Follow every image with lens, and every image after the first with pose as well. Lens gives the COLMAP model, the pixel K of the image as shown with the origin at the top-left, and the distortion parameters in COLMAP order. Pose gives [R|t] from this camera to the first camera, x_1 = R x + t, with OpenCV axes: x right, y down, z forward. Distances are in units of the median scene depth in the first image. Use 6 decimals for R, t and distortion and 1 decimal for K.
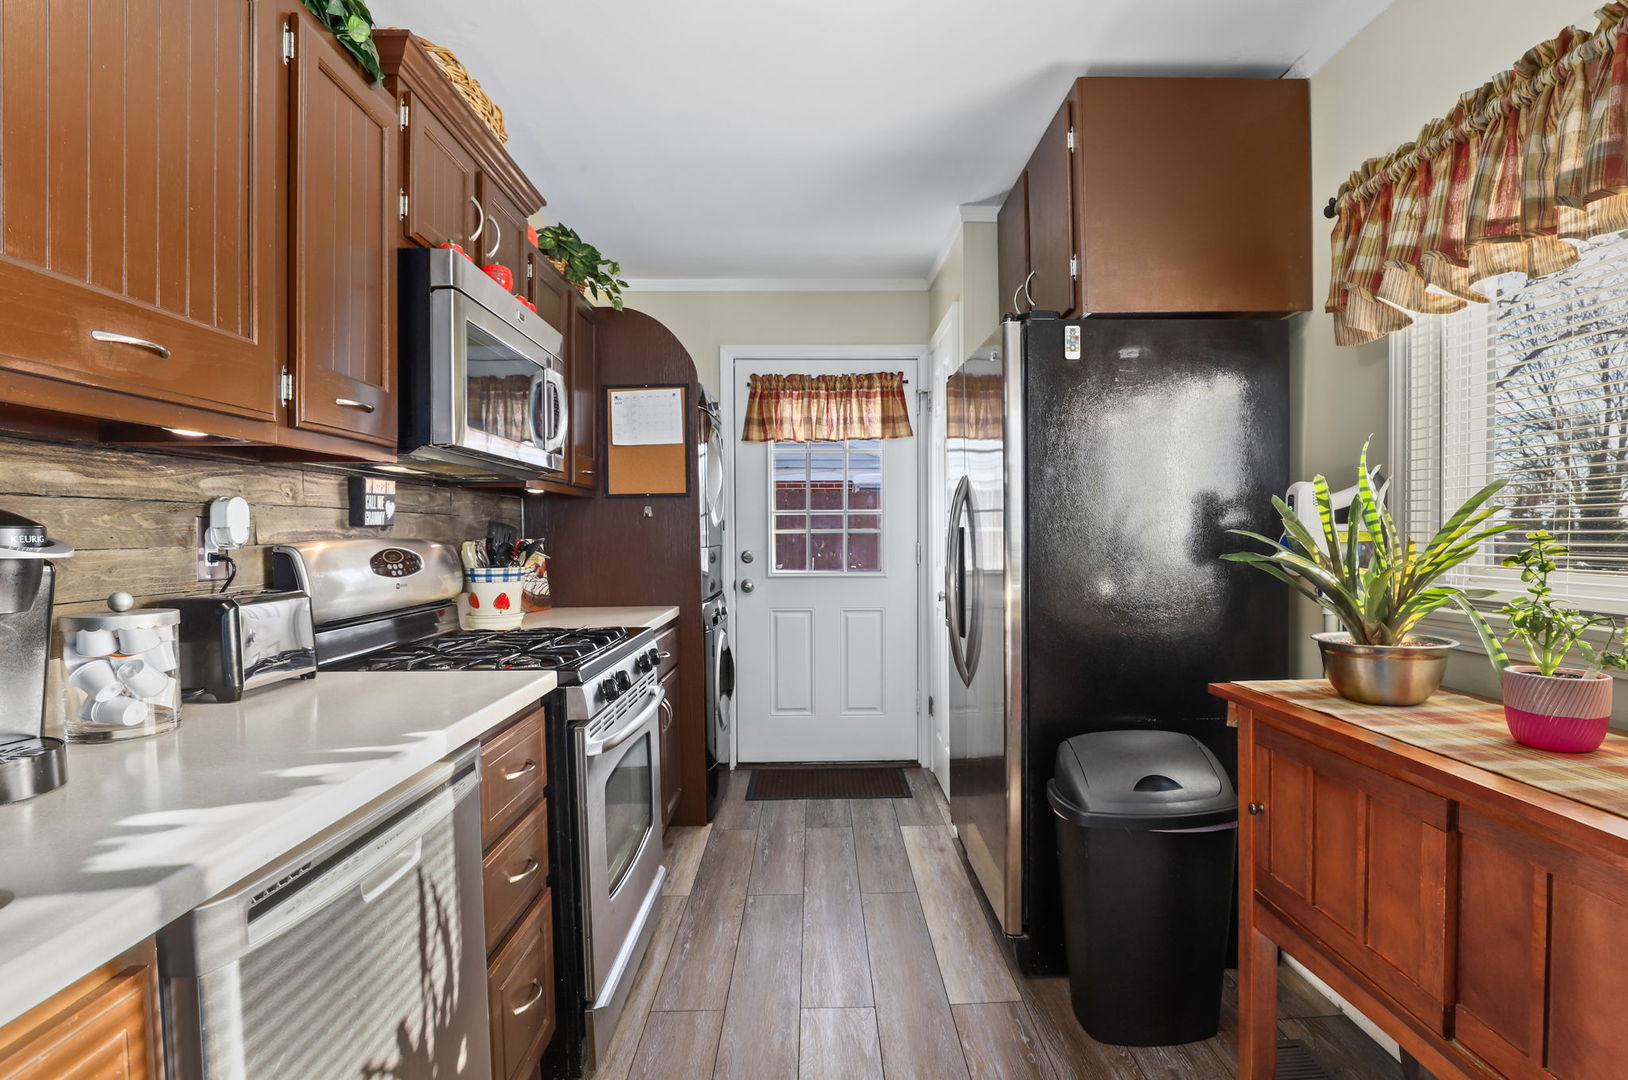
lens RADIAL K [[789.4, 0, 823.5], [0, 789.4, 555.9], [0, 0, 1]] dist [-0.026363, 0.001335]
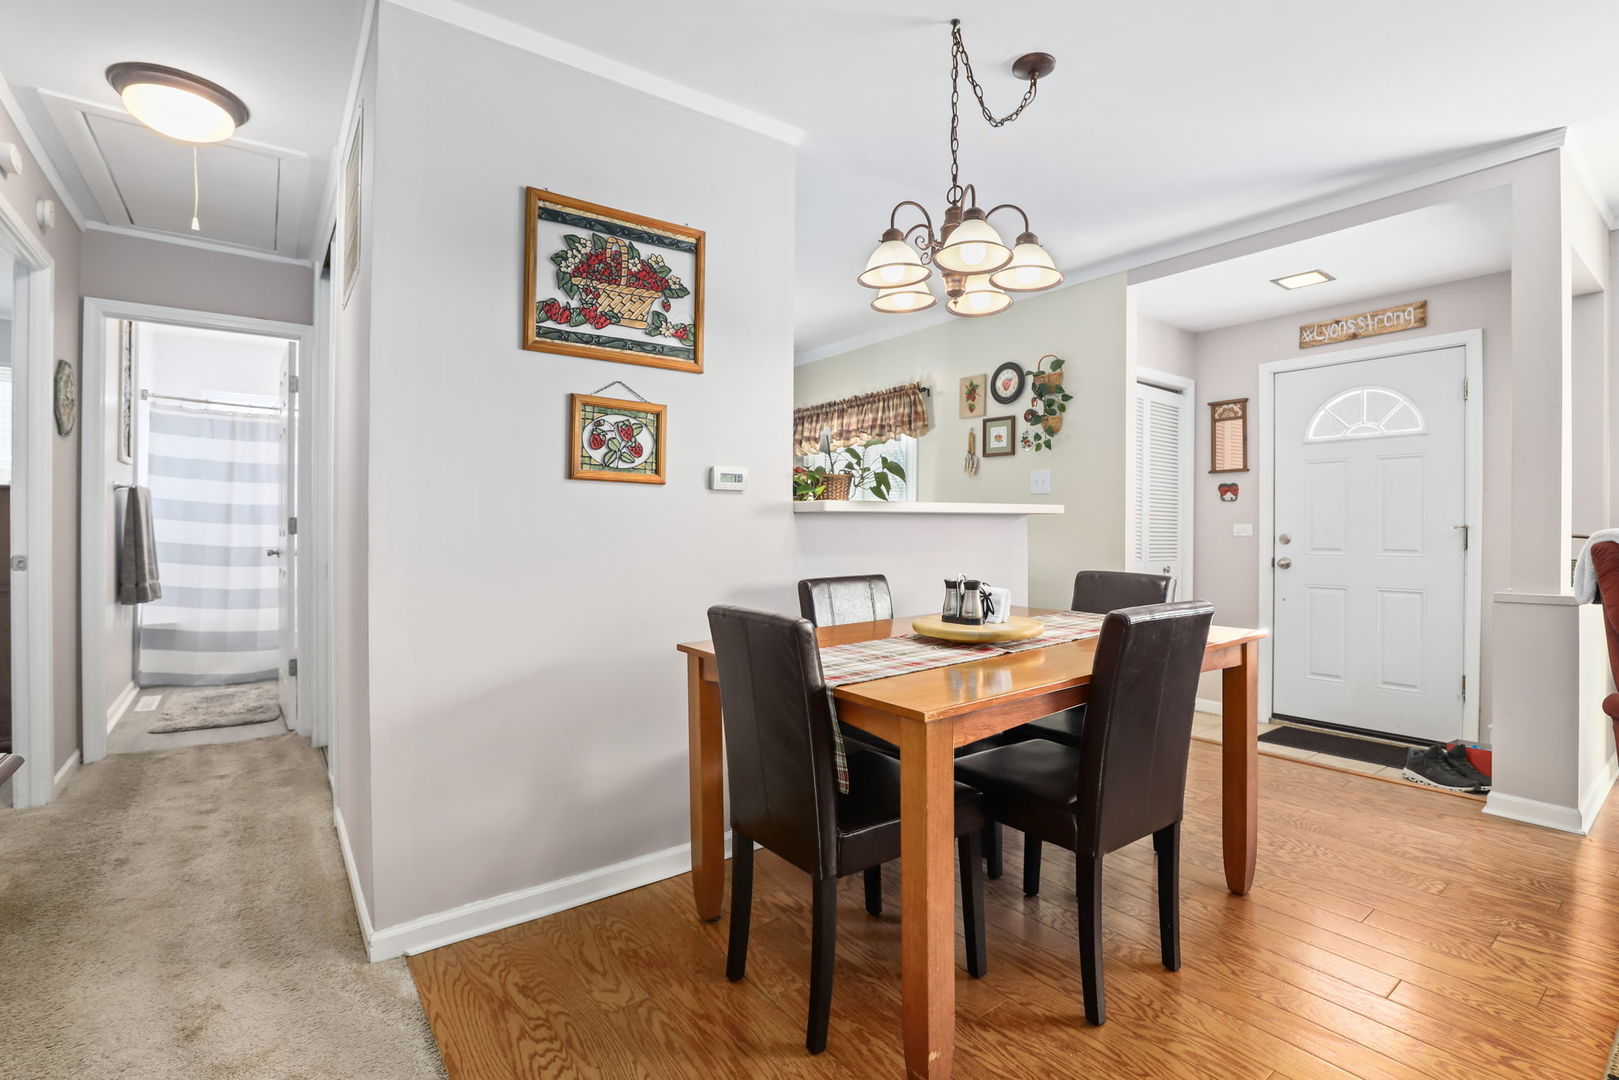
lens RADIAL K [[743.5, 0, 832.2], [0, 743.5, 534.5], [0, 0, 1]] dist [-0.029494, 0.001144]
pose [[0.800751, 0.003449, 0.598987, -0.849029], [0.009245, 0.999793, -0.018116, 0.100088], [-0.598926, 0.020044, 0.800554, -1.262604]]
